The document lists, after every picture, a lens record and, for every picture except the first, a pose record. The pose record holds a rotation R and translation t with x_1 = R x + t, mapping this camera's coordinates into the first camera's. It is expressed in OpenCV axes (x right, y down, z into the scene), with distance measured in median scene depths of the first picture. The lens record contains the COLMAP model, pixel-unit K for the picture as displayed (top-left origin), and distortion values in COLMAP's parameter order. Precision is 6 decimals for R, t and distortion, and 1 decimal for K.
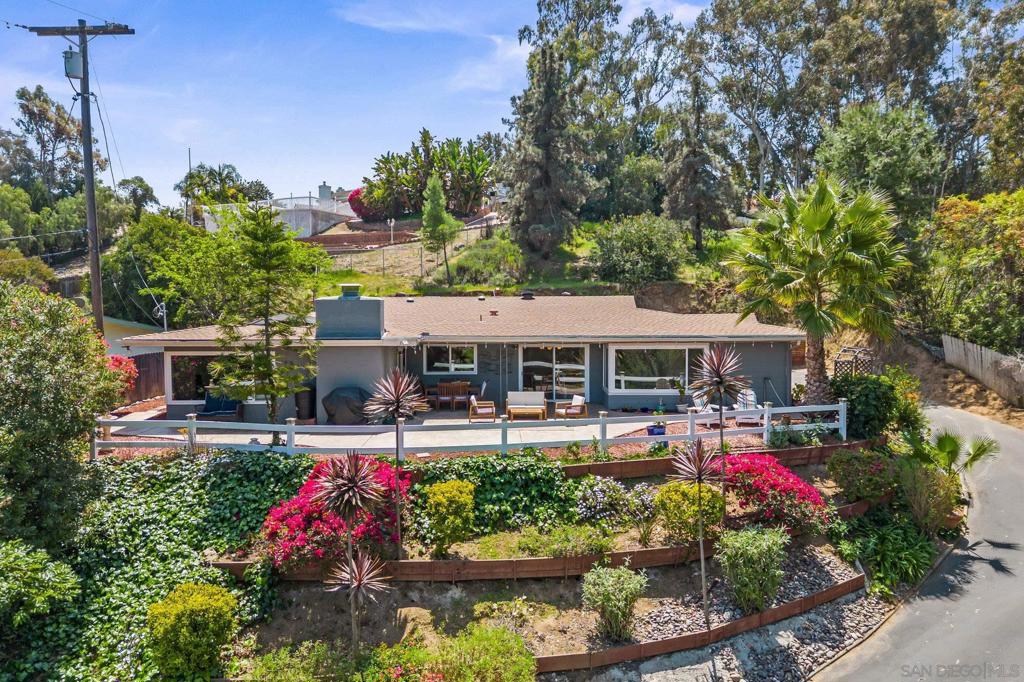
lens RADIAL K [[718.6, 0, 509.8], [0, 718.6, 349.4], [0, 0, 1]] dist [0.081334, -0.071395]
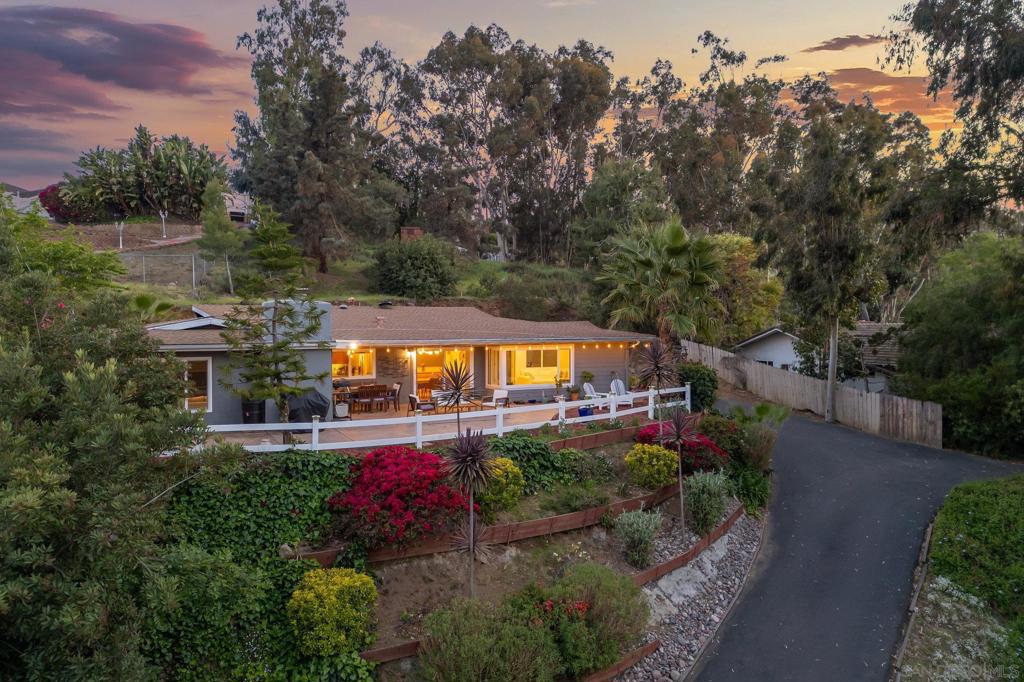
lens RADIAL K [[718.6, 0, 509.8], [0, 718.6, 349.4], [0, 0, 1]] dist [0.081334, -0.071395]
pose [[0.891619, -0.015649, 0.452515, -0.372575], [0.029149, 0.999313, -0.022876, 0.024363], [-0.451846, 0.033587, 0.891463, -0.025684]]
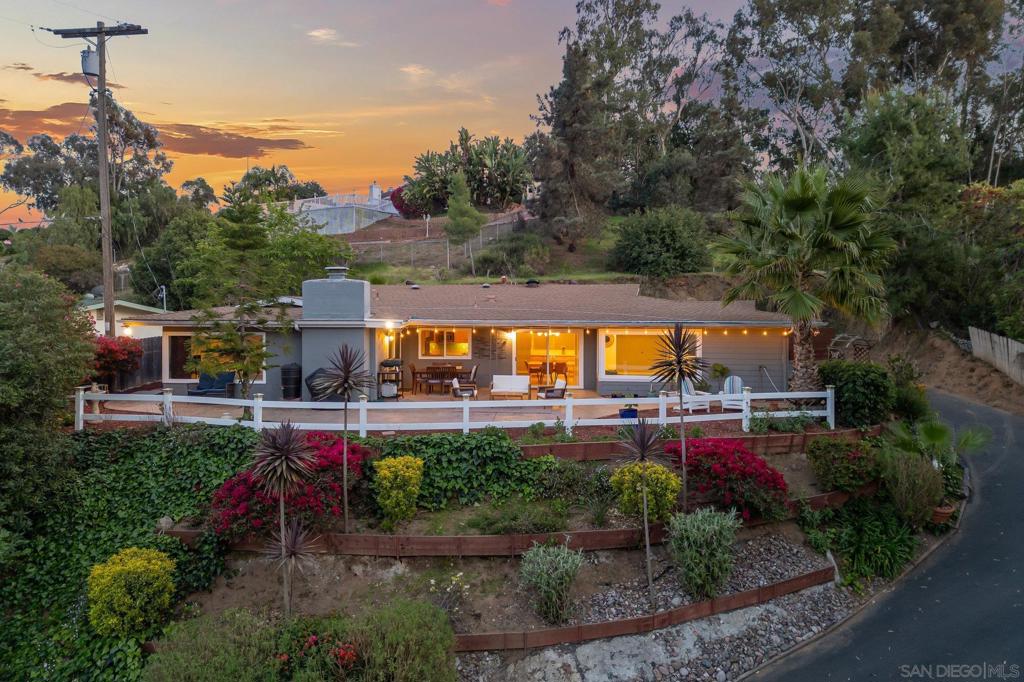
lens RADIAL K [[712.1, 0, 509.2], [0, 712.1, 322.9], [0, 0, 1]] dist [0.093785, -0.095561]
pose [[0.996523, 0.007636, -0.082965, 0.097421], [-0.010548, 0.999341, -0.034722, 0.019519], [0.082645, 0.035476, 0.995947, 0.007890]]
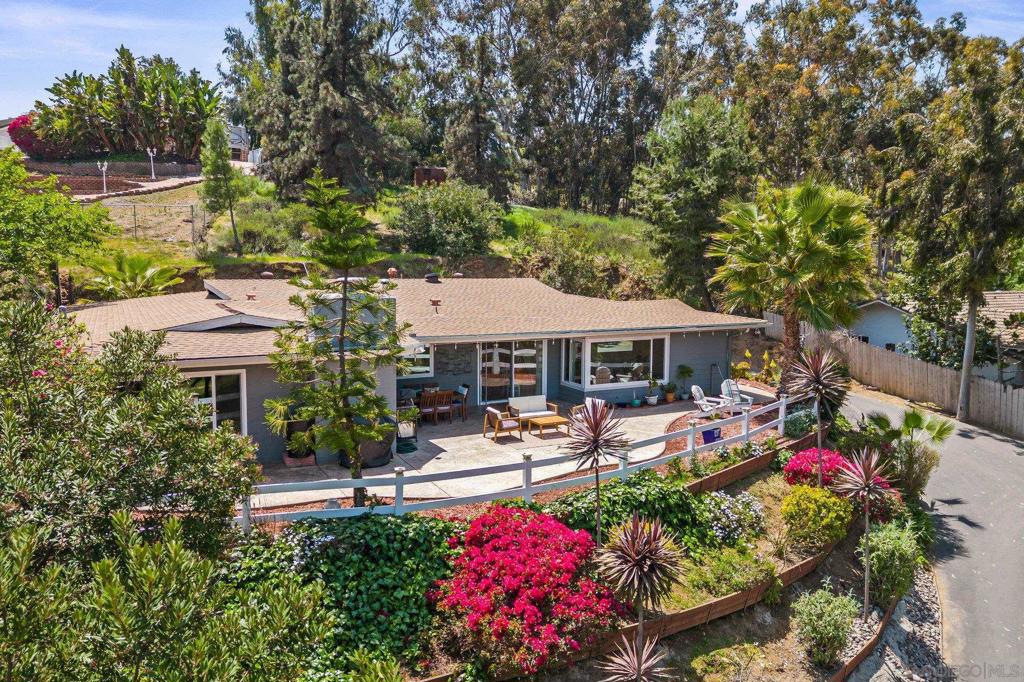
lens RADIAL K [[751.1, 0, 512.0], [0, 751.1, 341.0], [0, 0, 1]] dist [0.092330, -0.092201]
pose [[0.889522, -0.040326, 0.455110, -0.396984], [0.020676, 0.998630, 0.048074, -0.052476], [-0.456425, -0.033353, 0.889137, 0.178812]]
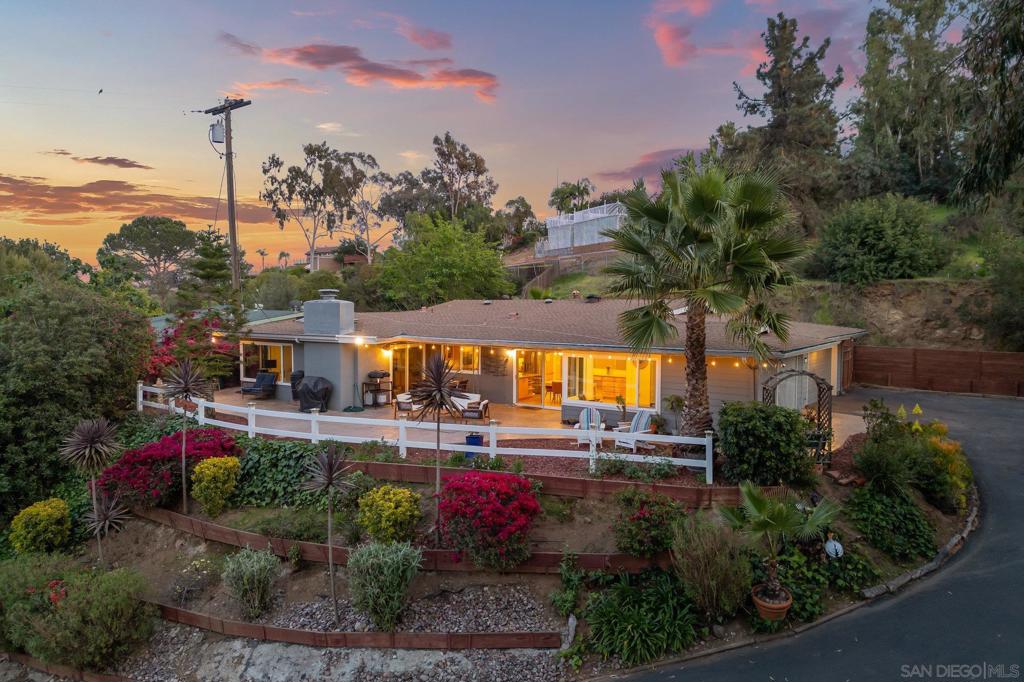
lens RADIAL K [[712.9, 0, 509.2], [0, 712.9, 347.4], [0, 0, 1]] dist [0.073618, -0.051430]
pose [[0.808646, 0.043884, -0.586657, 0.641970], [-0.044641, 0.998916, 0.013189, -0.021939], [0.586600, 0.015523, 0.809728, 0.201278]]
